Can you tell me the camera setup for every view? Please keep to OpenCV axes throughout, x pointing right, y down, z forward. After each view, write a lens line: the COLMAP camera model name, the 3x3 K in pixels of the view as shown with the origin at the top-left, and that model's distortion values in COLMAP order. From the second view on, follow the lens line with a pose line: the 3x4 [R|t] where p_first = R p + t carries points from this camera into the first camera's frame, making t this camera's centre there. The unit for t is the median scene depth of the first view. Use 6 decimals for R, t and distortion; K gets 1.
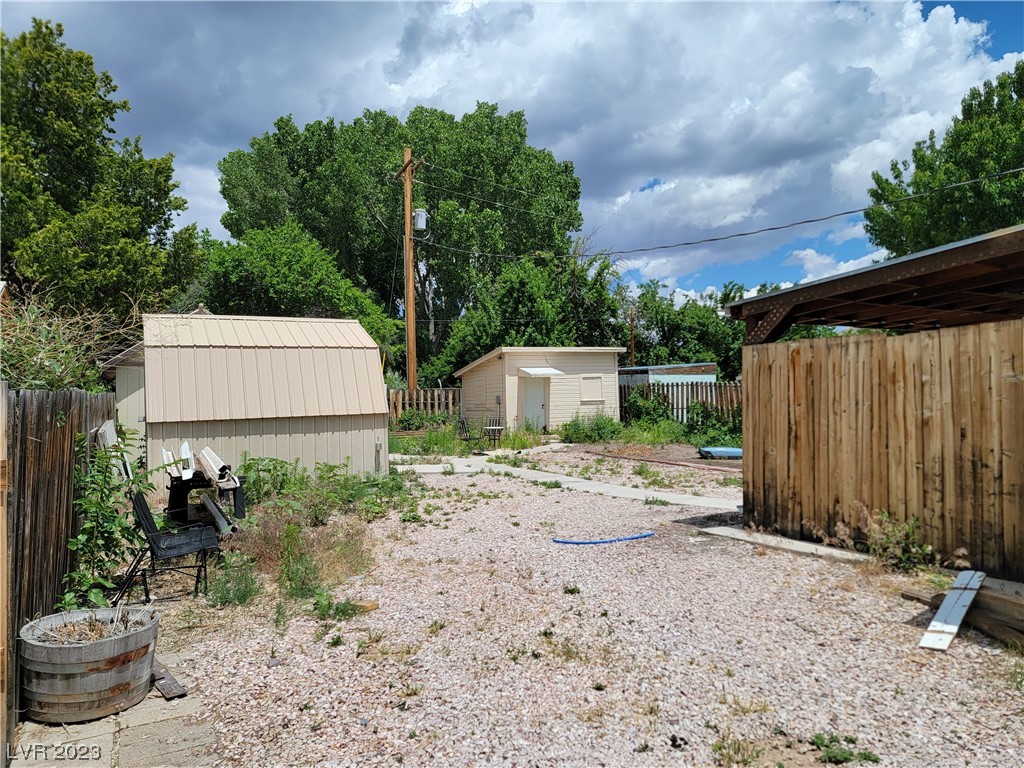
lens RADIAL K [[682.5, 0, 513.6], [0, 682.5, 406.9], [0, 0, 1]] dist [0.002632, 0.001592]
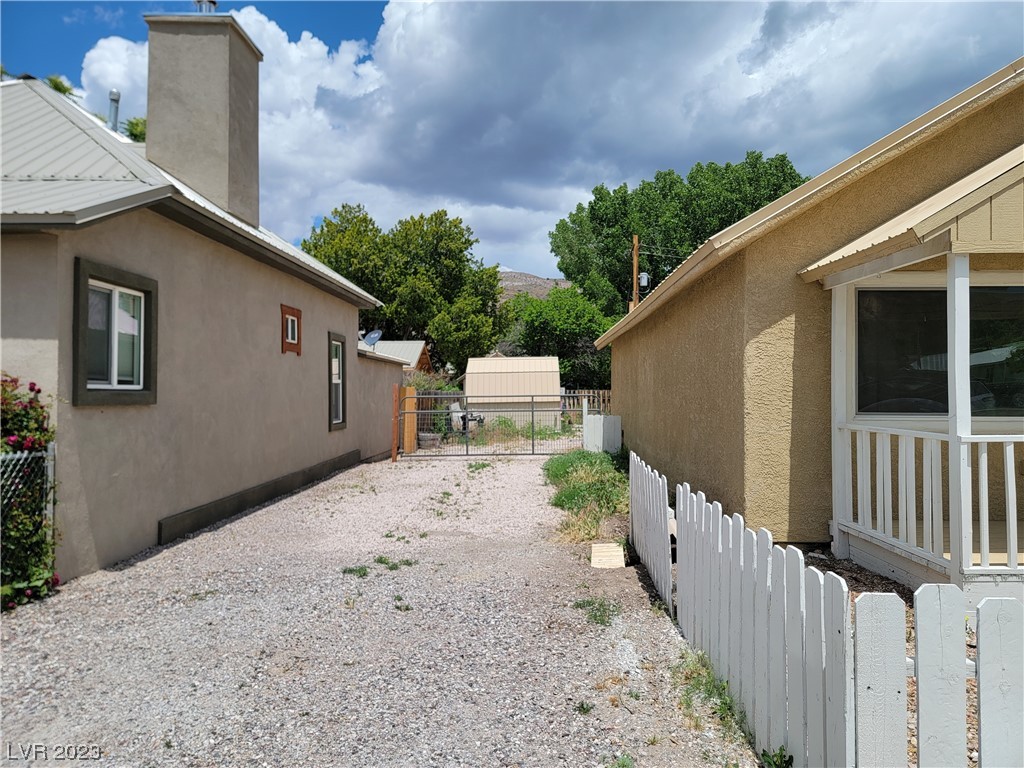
lens RADIAL K [[711.9, 0, 512.0], [0, 711.9, 384.0], [0, 0, 1]] dist [0.001411, 0.000316]
pose [[0.866951, -0.007441, -0.498337, 0.459269], [-0.007605, 0.999575, -0.028155, 0.008337], [0.498335, 0.028199, 0.866526, -0.600401]]
